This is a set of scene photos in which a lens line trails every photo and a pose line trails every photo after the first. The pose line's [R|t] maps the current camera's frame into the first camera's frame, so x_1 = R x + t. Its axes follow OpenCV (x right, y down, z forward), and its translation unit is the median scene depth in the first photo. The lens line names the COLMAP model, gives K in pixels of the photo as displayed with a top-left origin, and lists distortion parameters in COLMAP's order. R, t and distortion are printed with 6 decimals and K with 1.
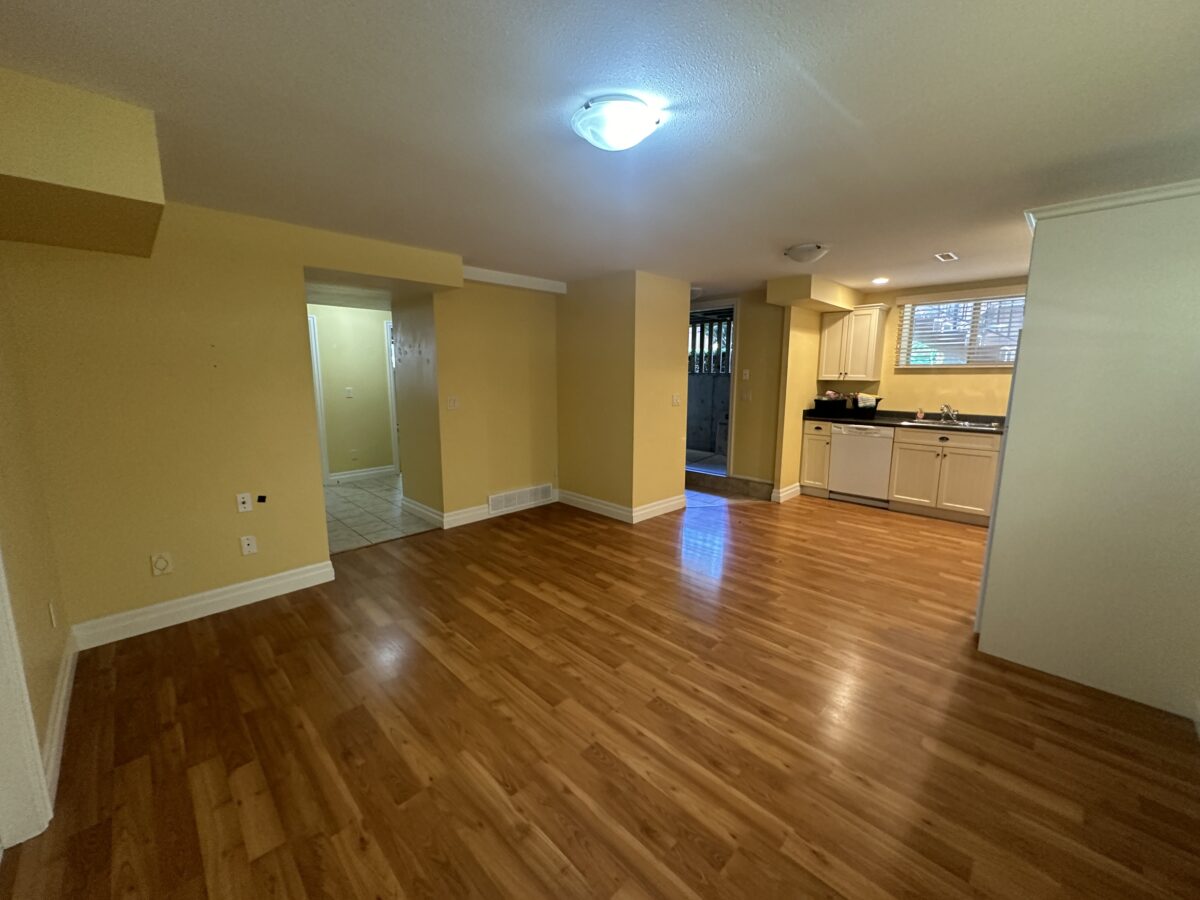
lens RADIAL K [[479.8, 0, 597.5], [0, 479.8, 452.2], [0, 0, 1]] dist [-0.001766, 0.000090]
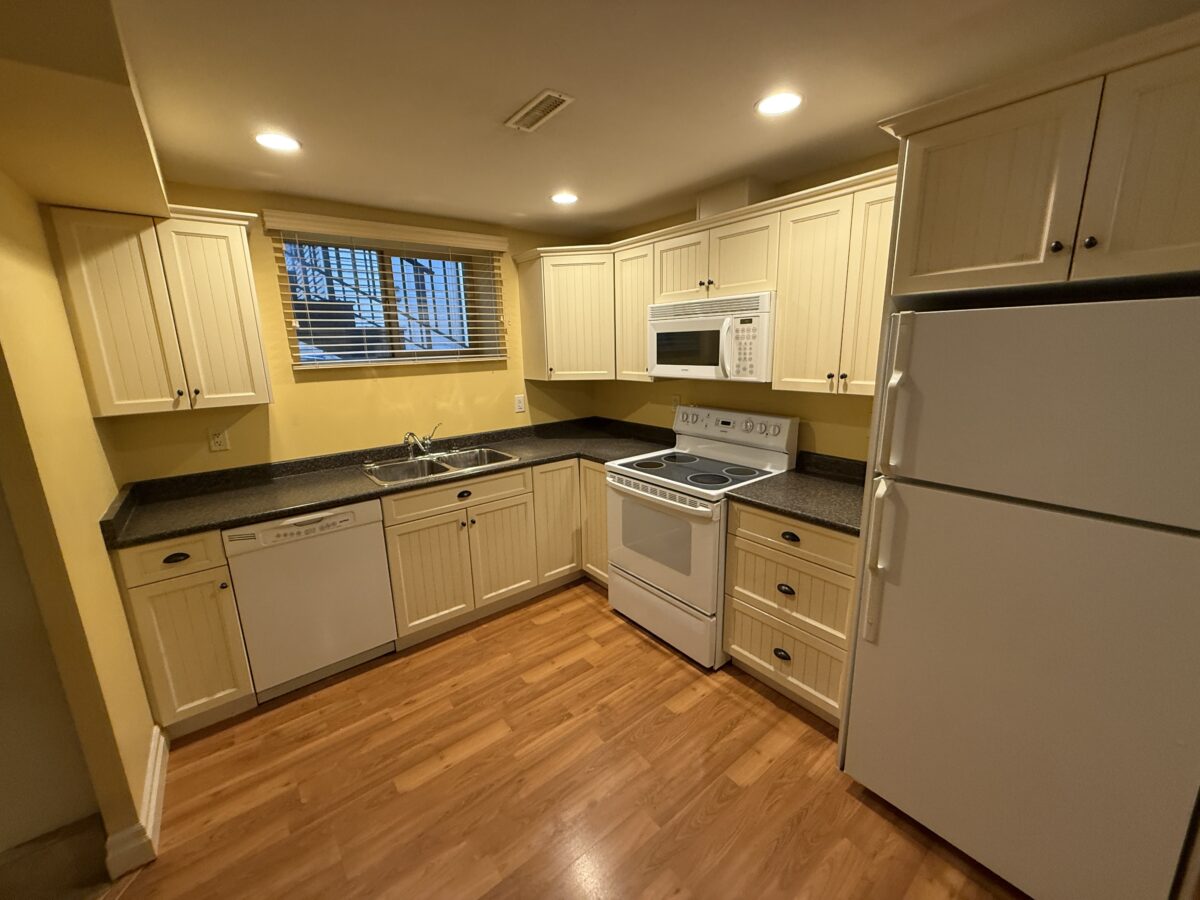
lens RADIAL K [[479.5, 0, 593.8], [0, 479.5, 448.8], [0, 0, 1]] dist [0.000660, 0.000101]
pose [[0.109398, -0.220777, 0.969170, 0.293685], [0.189750, 0.961730, 0.197663, -0.222096], [-0.975719, 0.162276, 0.147104, 1.056868]]
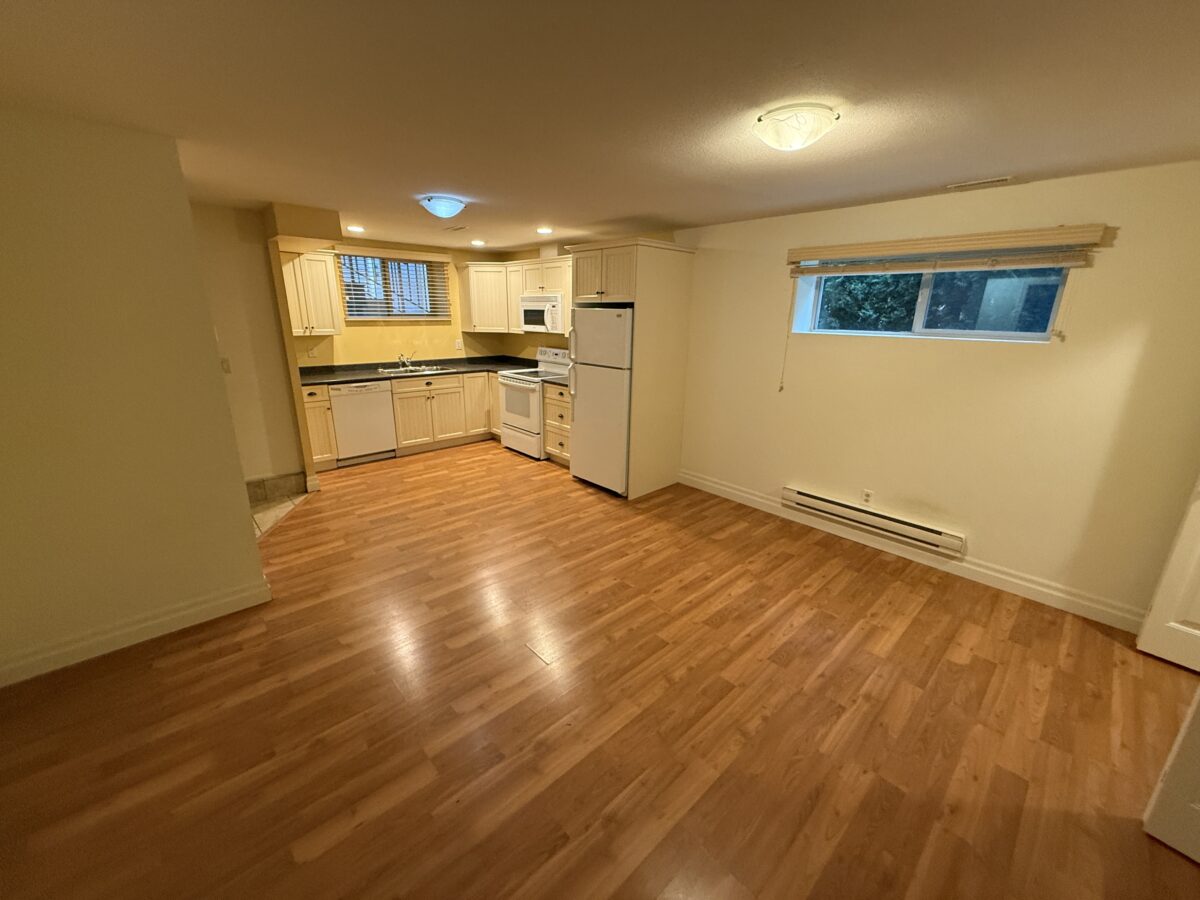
lens RADIAL K [[479.5, 0, 596.5], [0, 479.5, 452.3], [0, 0, 1]] dist [0.000660, 0.000101]
pose [[0.029771, -0.285060, 0.958047, -0.609558], [0.150977, 0.948758, 0.277604, -0.183126], [-0.988089, 0.136378, 0.071283, 0.737878]]
